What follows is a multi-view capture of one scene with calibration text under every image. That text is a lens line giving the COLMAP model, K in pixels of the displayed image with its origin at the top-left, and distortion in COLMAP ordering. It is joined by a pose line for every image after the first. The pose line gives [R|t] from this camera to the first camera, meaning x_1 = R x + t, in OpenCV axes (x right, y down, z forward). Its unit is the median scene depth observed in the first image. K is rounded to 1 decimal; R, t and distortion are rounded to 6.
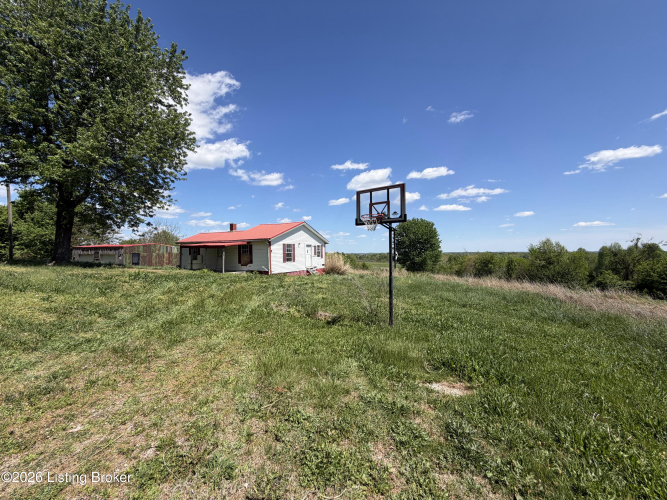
lens RADIAL K [[261.7, 0, 334.5], [0, 261.7, 245.0], [0, 0, 1]] dist [0.012314, 0.000165]
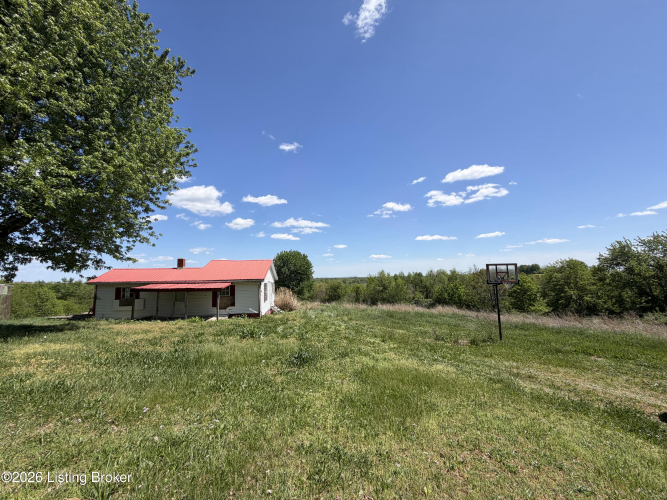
lens RADIAL K [[261.7, 0, 336.4], [0, 261.7, 248.4], [0, 0, 1]] dist [0.012314, 0.000165]
pose [[0.826771, 0.050504, 0.560266, -0.519724], [0.001161, 0.995806, -0.091479, -0.044006], [-0.562537, 0.076283, 0.823246, 0.032371]]
